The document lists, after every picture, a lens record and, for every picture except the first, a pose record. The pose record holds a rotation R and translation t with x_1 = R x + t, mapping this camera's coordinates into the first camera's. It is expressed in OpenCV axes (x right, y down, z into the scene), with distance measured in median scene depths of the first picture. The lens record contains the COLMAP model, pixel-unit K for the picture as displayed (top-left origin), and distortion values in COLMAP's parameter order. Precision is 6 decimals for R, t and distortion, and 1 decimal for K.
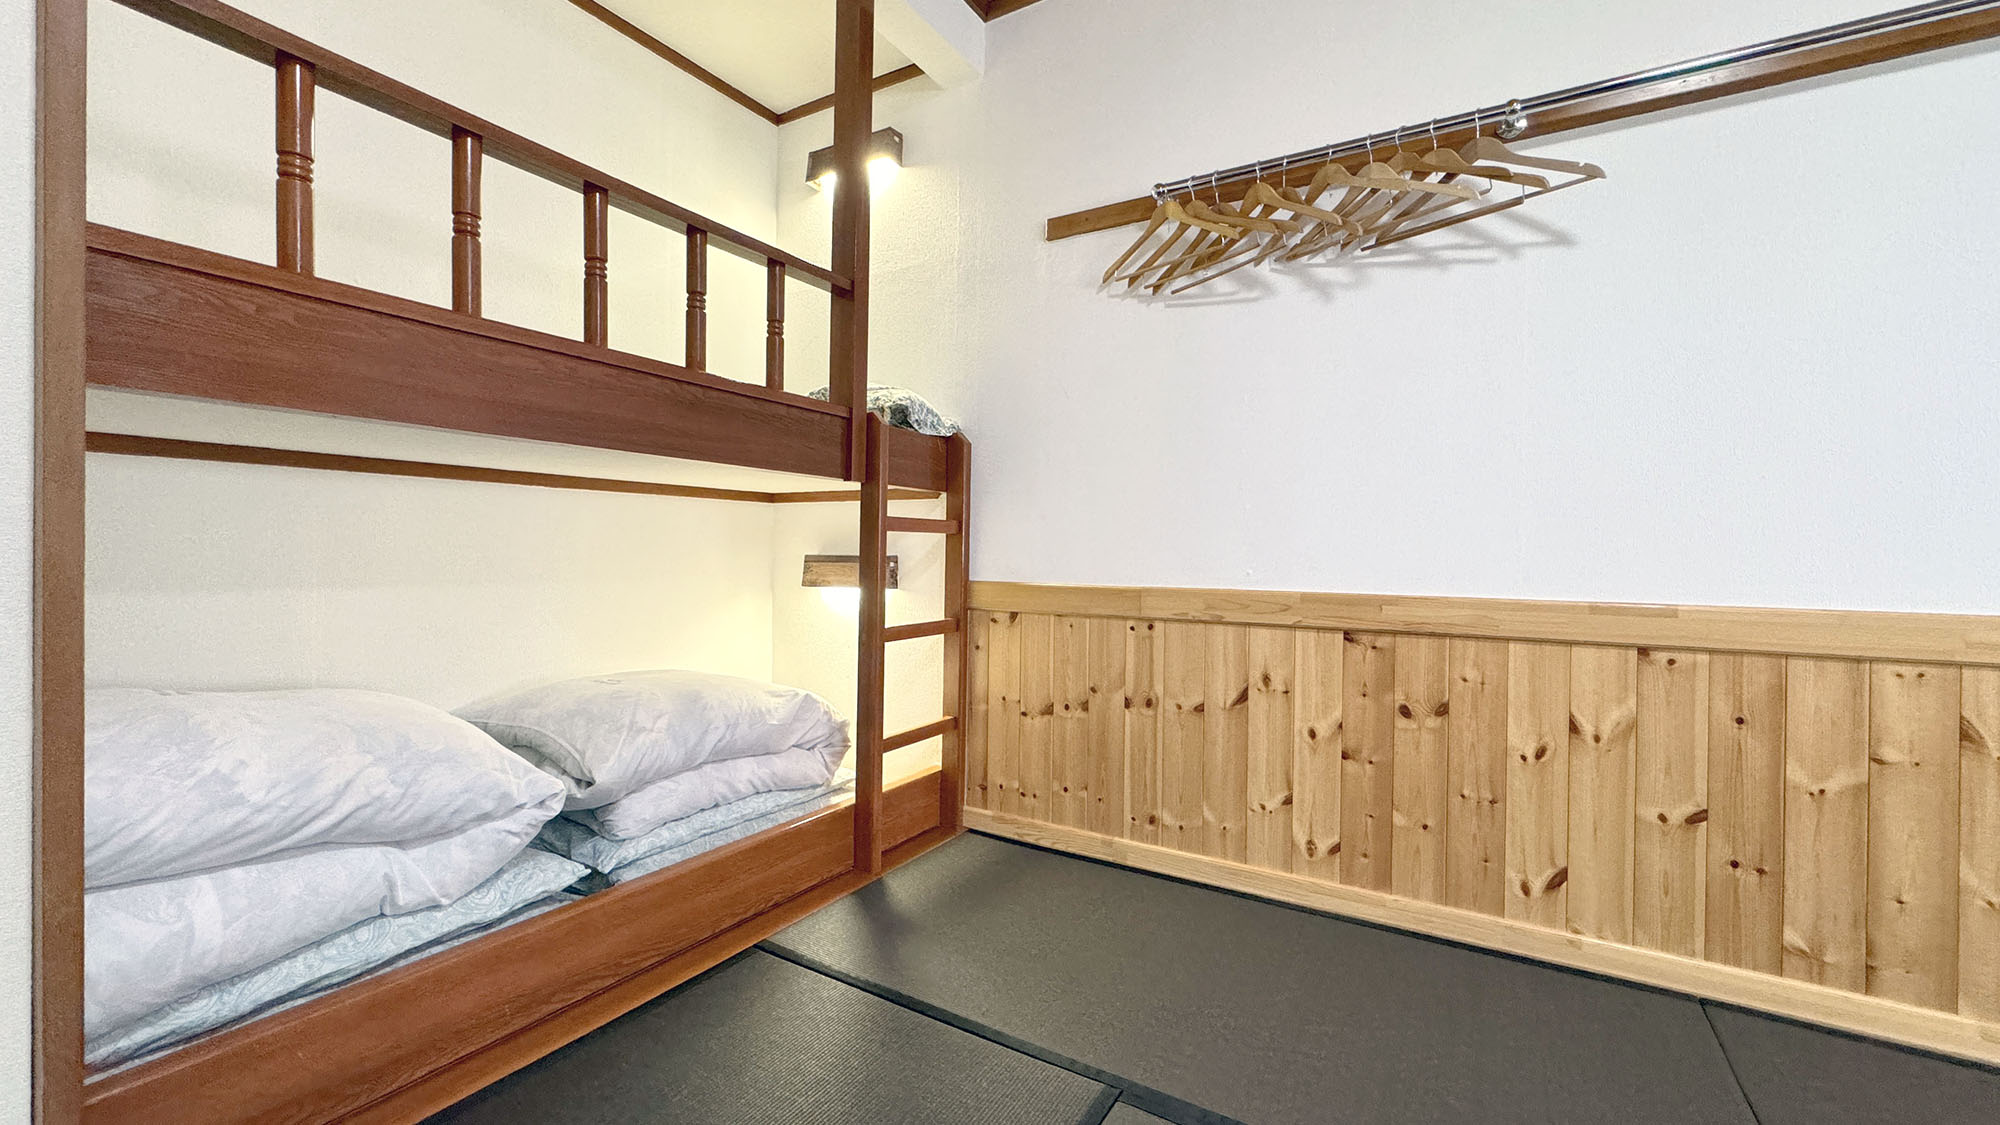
lens RADIAL K [[801.6, 0, 999.7], [0, 801.6, 558.1], [0, 0, 1]] dist [0.000797, 0.000188]
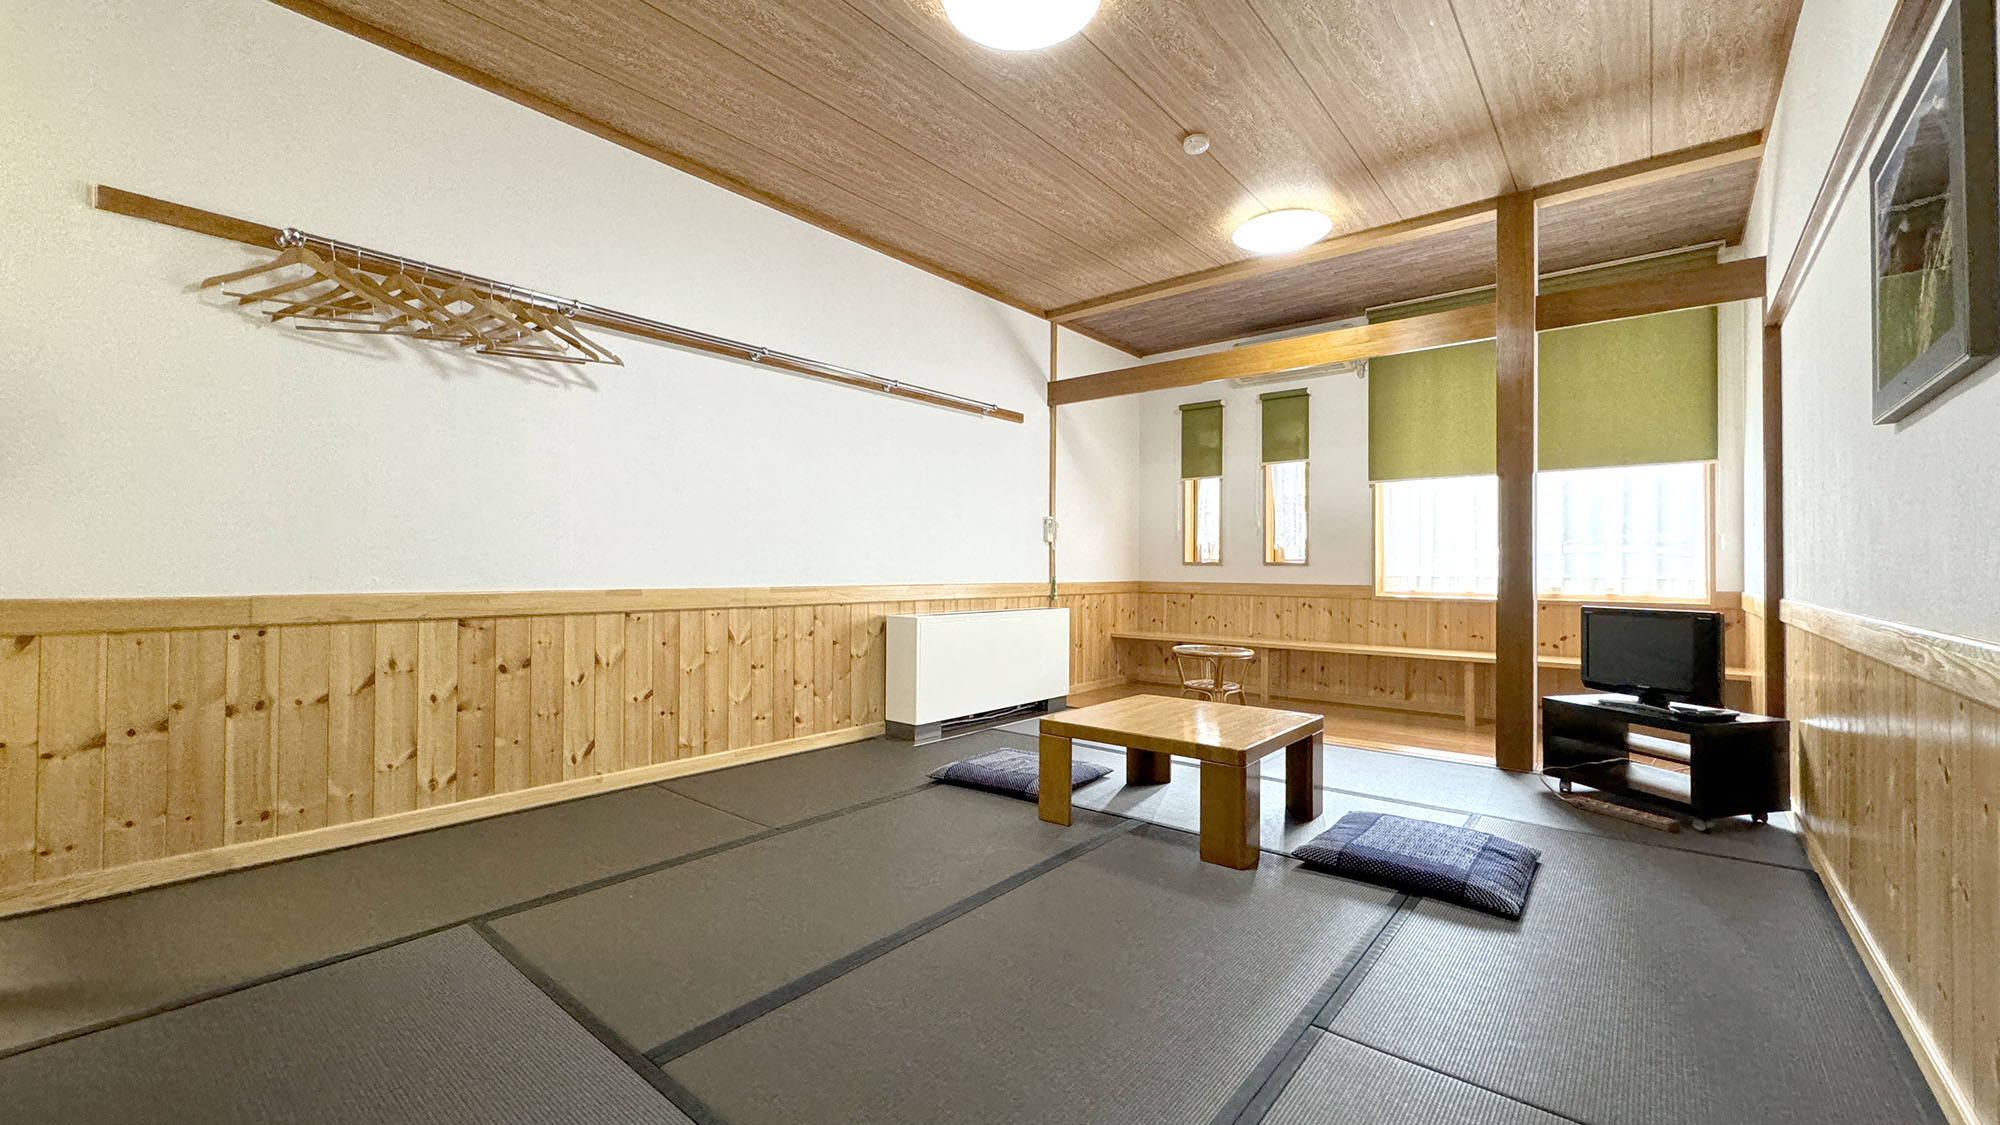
lens RADIAL K [[801.6, 0, 998.4], [0, 801.6, 560.6], [0, 0, 1]] dist [0.000797, 0.000188]
pose [[0.146427, -0.001485, 0.989220, -0.796084], [0.002712, 0.999996, 0.001100, -0.009590], [-0.989218, 0.002521, 0.146430, -0.127049]]
